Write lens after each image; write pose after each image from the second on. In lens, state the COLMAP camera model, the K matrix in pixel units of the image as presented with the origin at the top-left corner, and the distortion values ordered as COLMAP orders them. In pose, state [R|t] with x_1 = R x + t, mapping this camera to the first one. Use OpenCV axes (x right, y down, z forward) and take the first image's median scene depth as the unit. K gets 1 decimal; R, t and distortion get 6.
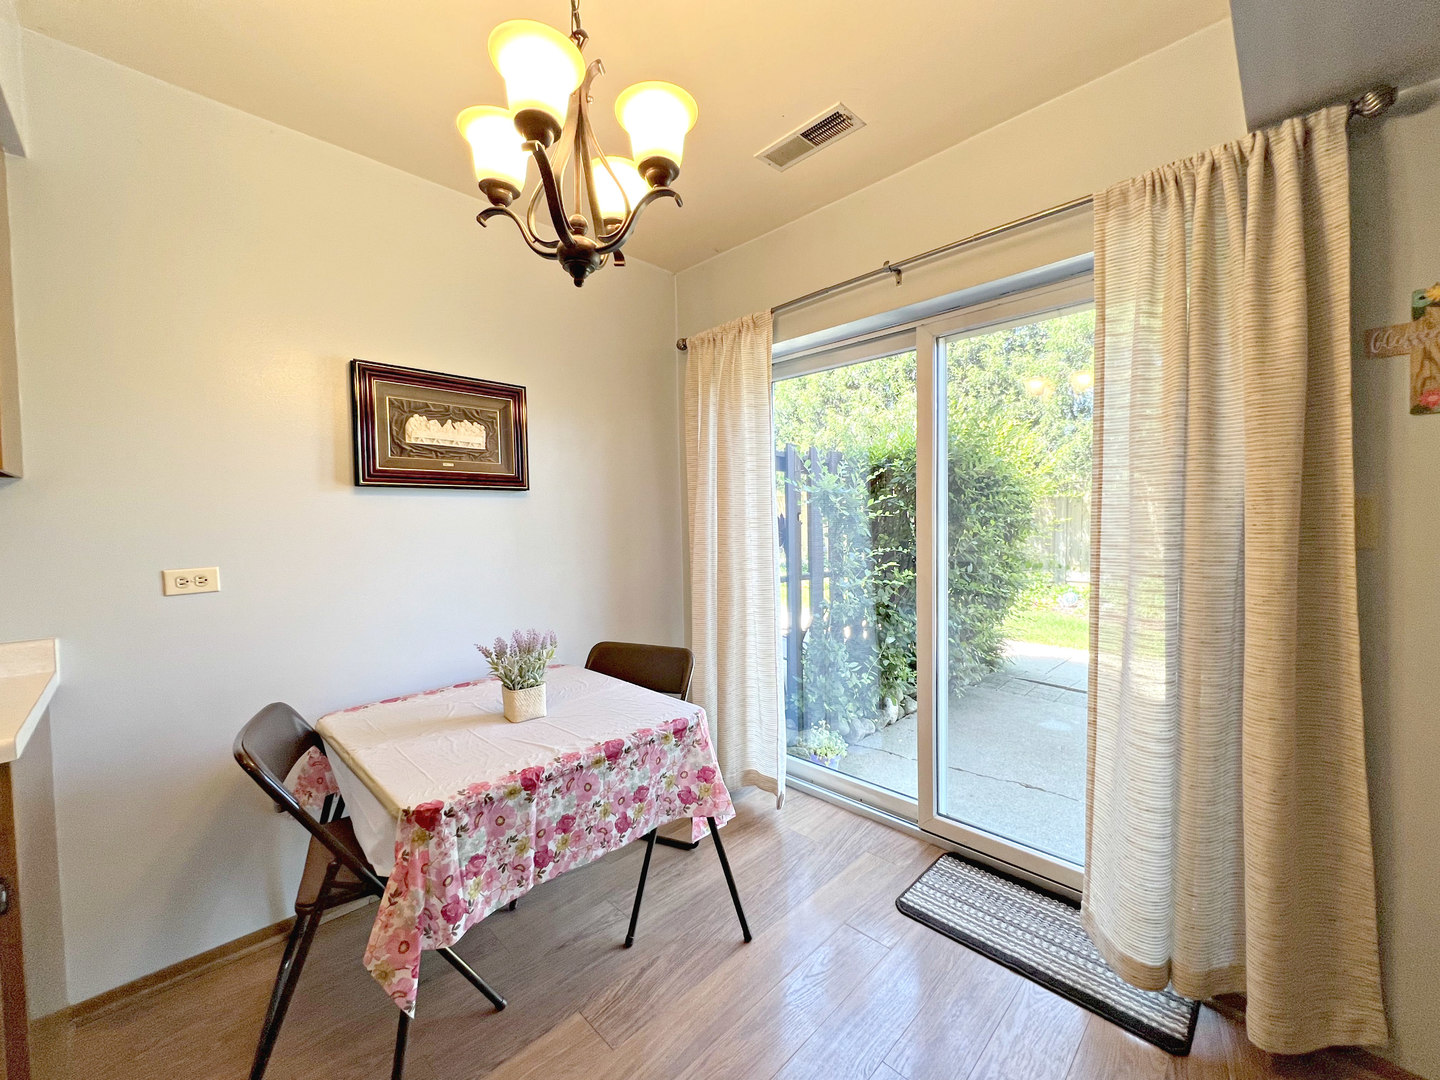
lens RADIAL K [[582.7, 0, 705.7], [0, 582.7, 548.9], [0, 0, 1]] dist [-0.002129, -0.001302]
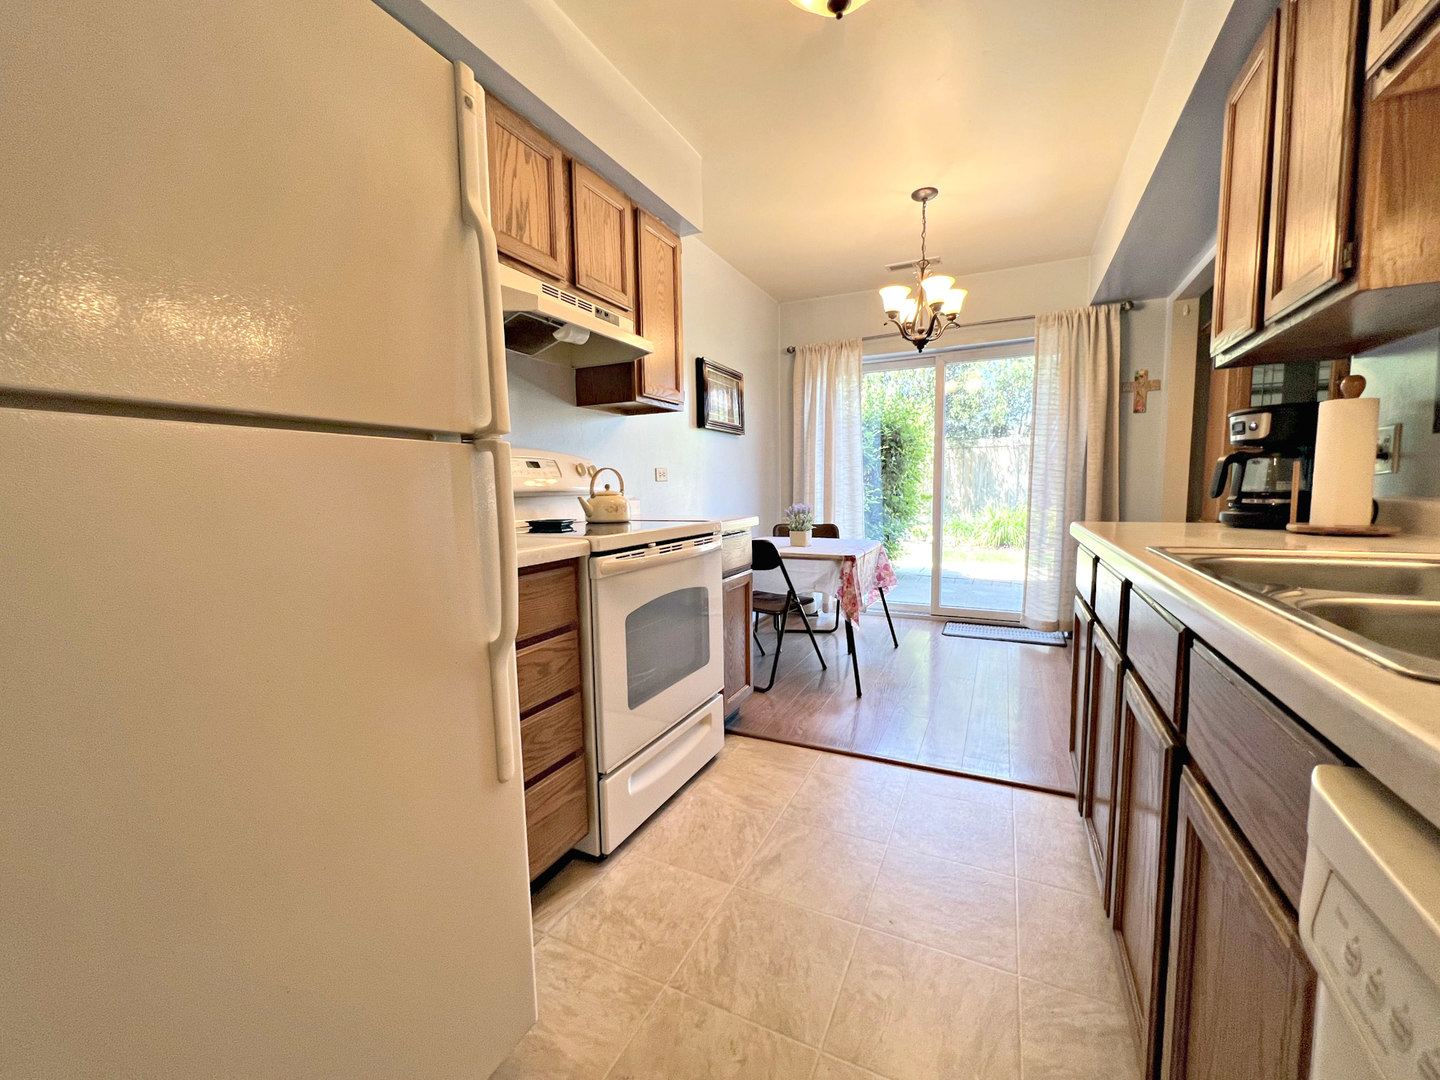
lens RADIAL K [[582.7, 0, 724.2], [0, 582.7, 542.6], [0, 0, 1]] dist [-0.002129, -0.001302]
pose [[0.945546, -0.031442, 0.323966, -1.432646], [0.015444, 0.998536, 0.051836, 0.199105], [-0.325122, -0.044010, 0.944647, -0.949796]]
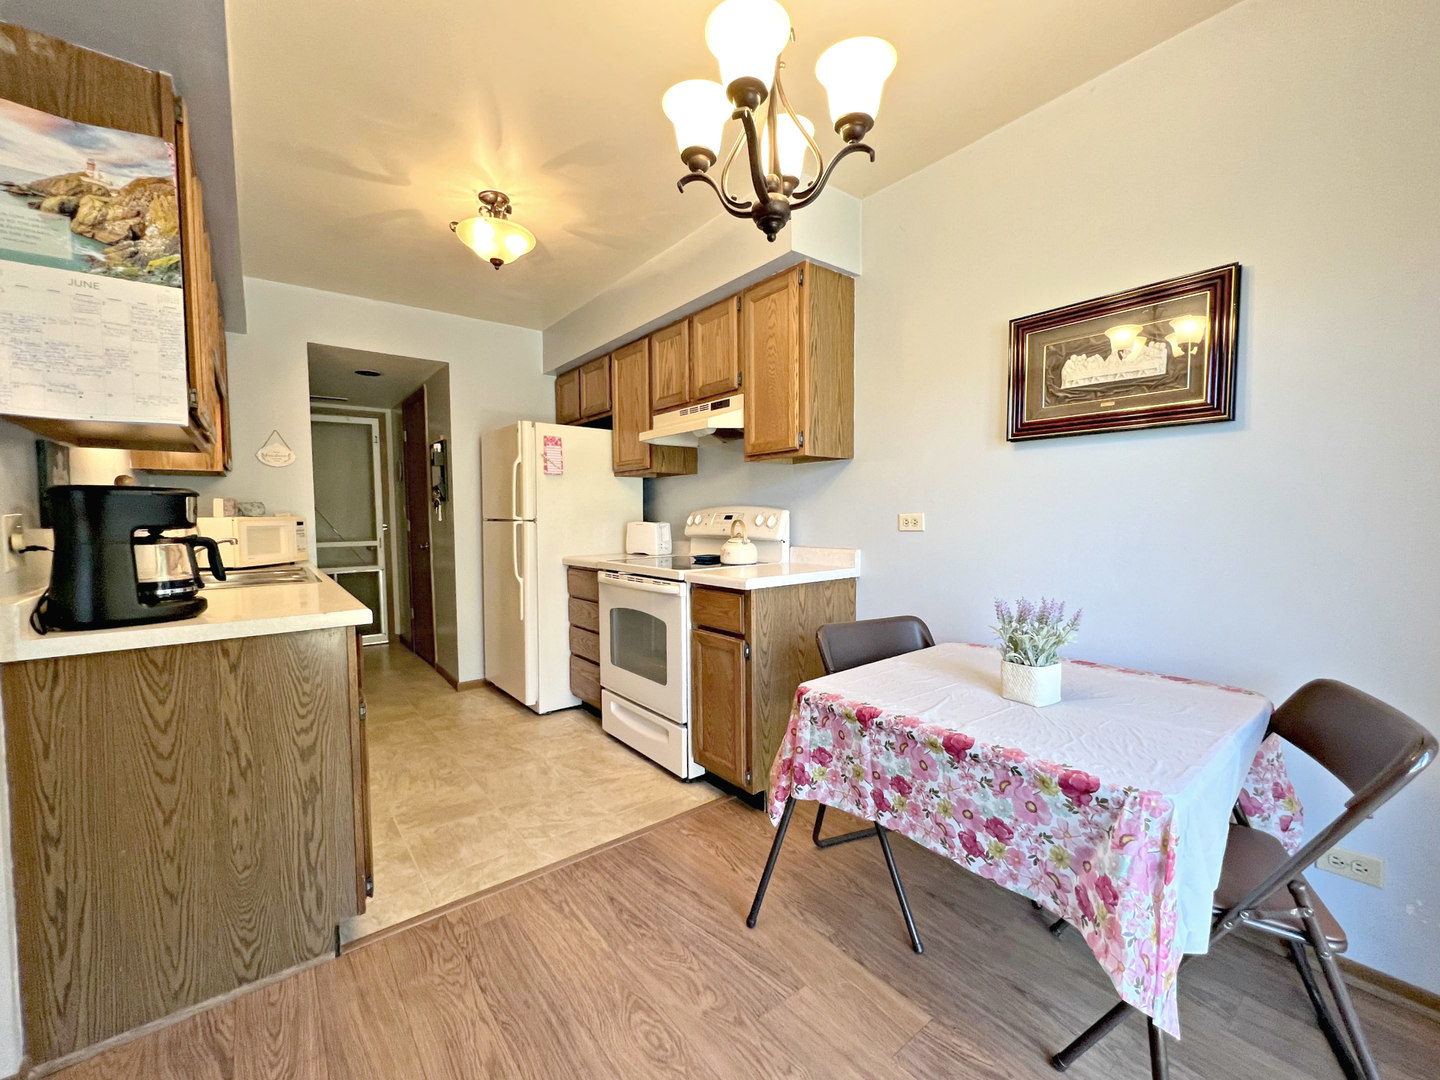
lens RADIAL K [[582.7, 0, 710.6], [0, 582.7, 541.8], [0, 0, 1]] dist [-0.002129, -0.001302]
pose [[-0.121794, 0.070182, -0.990071, 0.664505], [-0.025630, 0.996942, 0.073822, 0.011446], [0.992224, 0.034367, -0.119622, 0.742383]]
